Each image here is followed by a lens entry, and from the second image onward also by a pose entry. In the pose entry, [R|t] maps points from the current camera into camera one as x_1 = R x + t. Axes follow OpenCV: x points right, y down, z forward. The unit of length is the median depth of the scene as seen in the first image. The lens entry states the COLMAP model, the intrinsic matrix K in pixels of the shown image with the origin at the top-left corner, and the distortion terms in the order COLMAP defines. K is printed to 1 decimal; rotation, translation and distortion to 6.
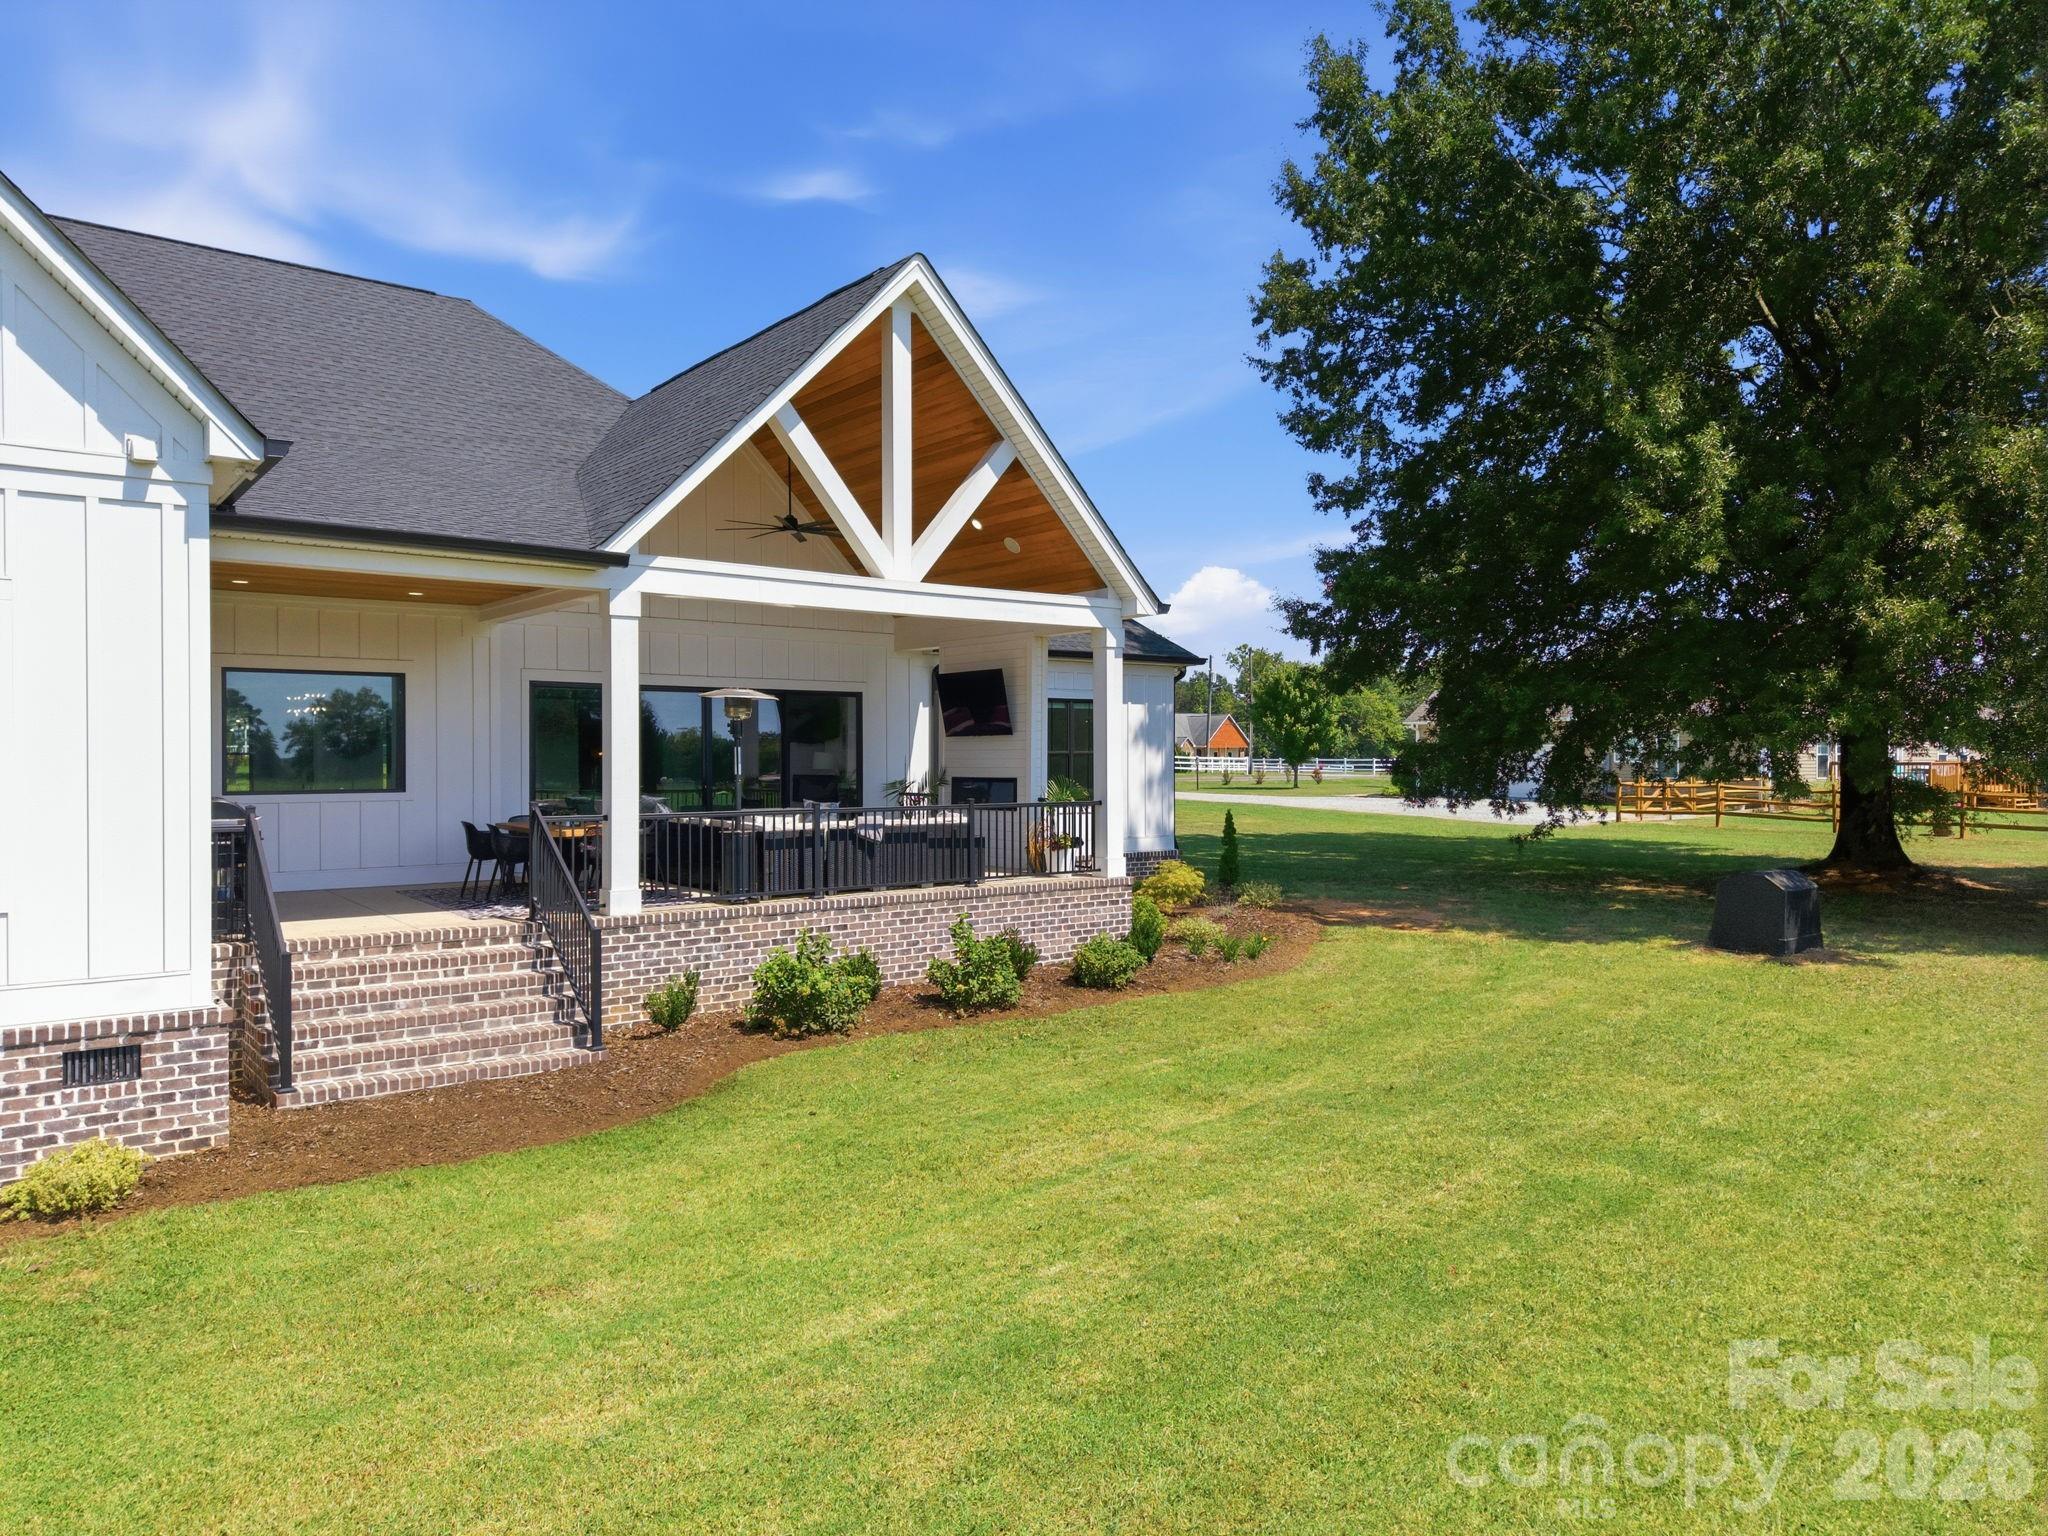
lens RADIAL K [[1362.4, 0, 1020.2], [0, 1362.4, 763.8], [0, 0, 1]] dist [0.070504, -0.102064]
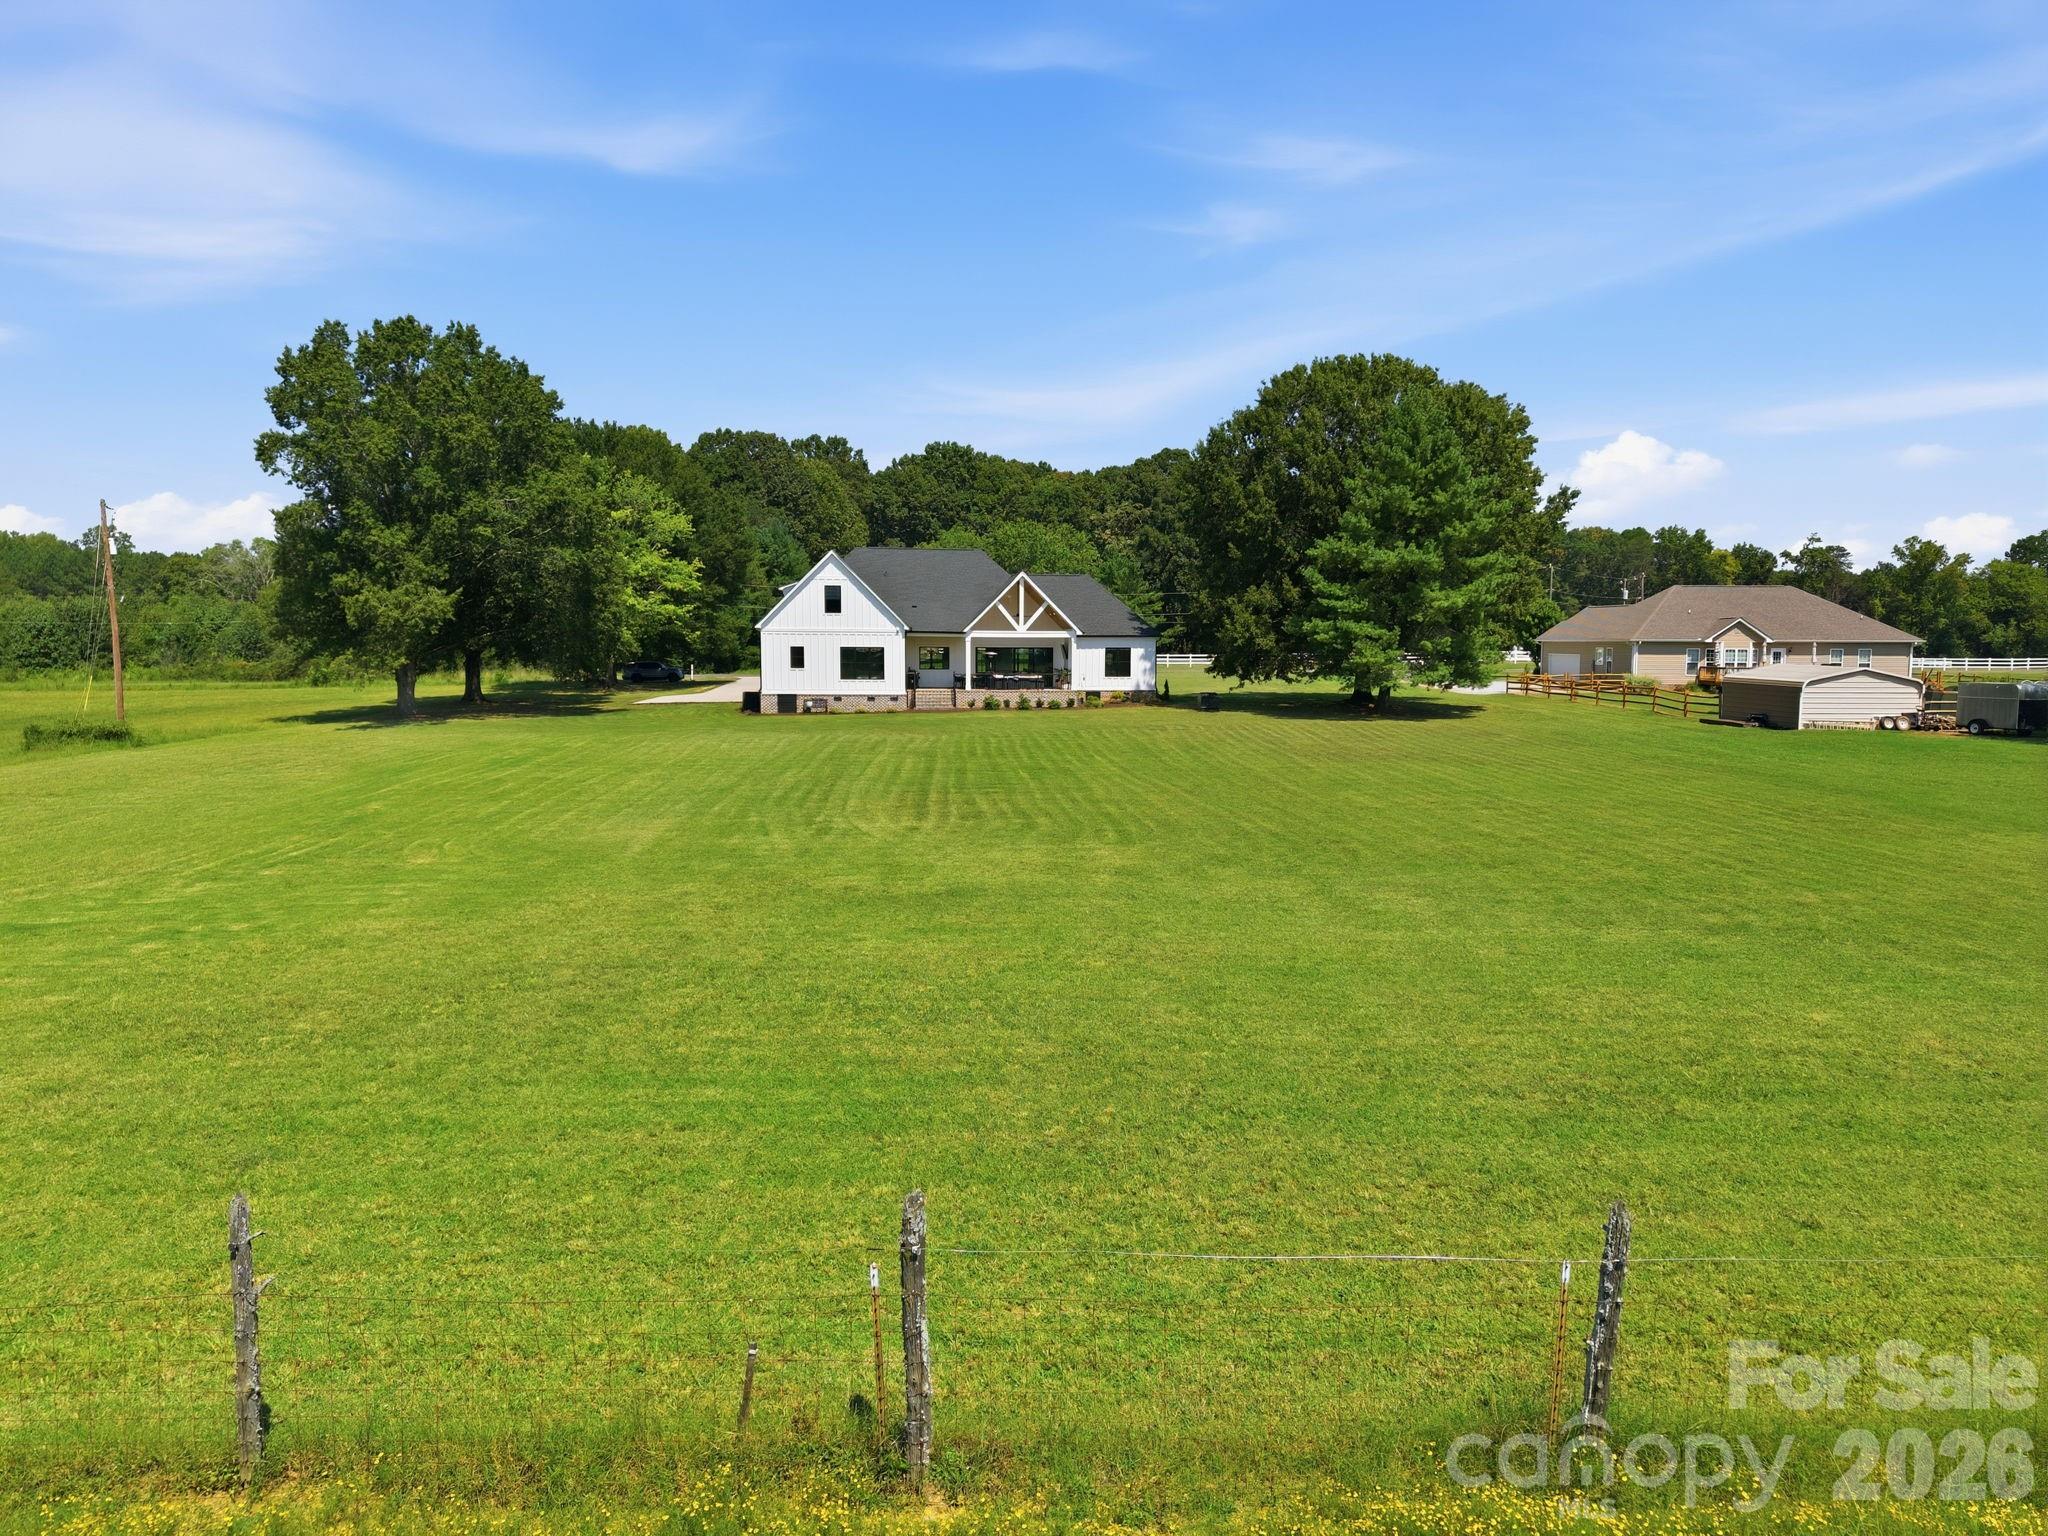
lens RADIAL K [[1325.3, 0, 1017.3], [0, 1325.3, 760.6], [0, 0, 1]] dist [0.092905, -0.137544]
pose [[0.850668, 0.055414, -0.522774, 2.827934], [-0.010676, 0.996045, 0.088208, -0.093802], [0.525594, -0.069455, 0.847895, -3.683716]]
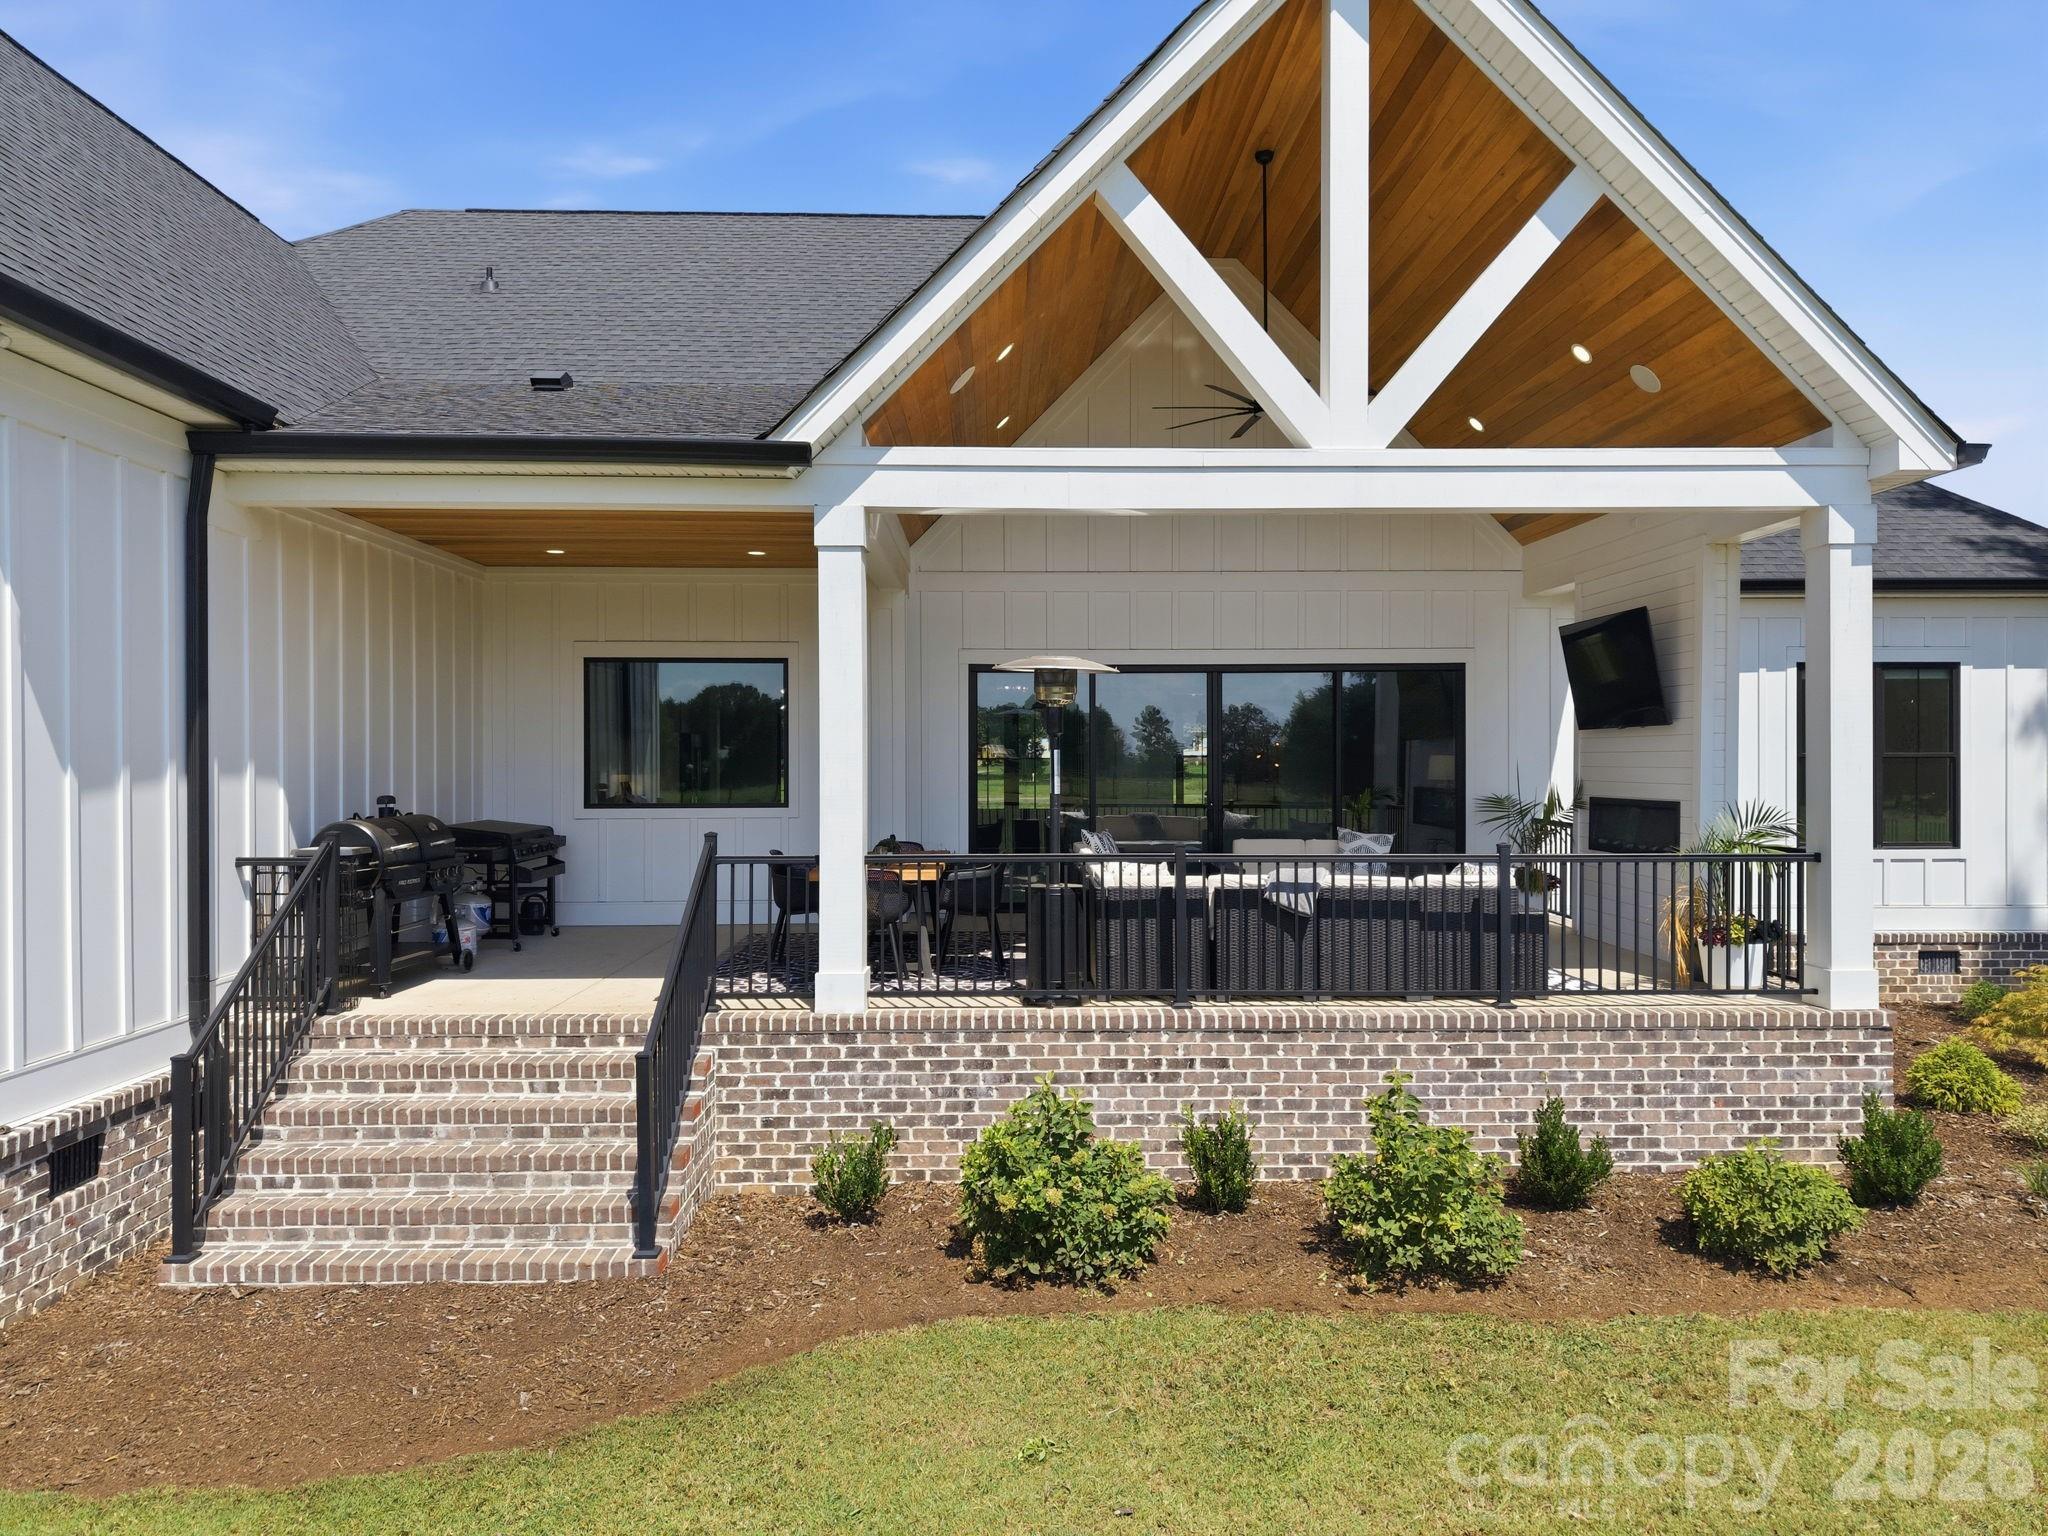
lens RADIAL K [[1362.4, 0, 1020.2], [0, 1362.4, 763.8], [0, 0, 1]] dist [0.070504, -0.102064]
pose [[0.805979, 0.004346, -0.591928, 0.148269], [-0.003357, 0.999991, 0.002771, -0.007726], [0.591934, -0.000247, 0.805986, 0.503908]]
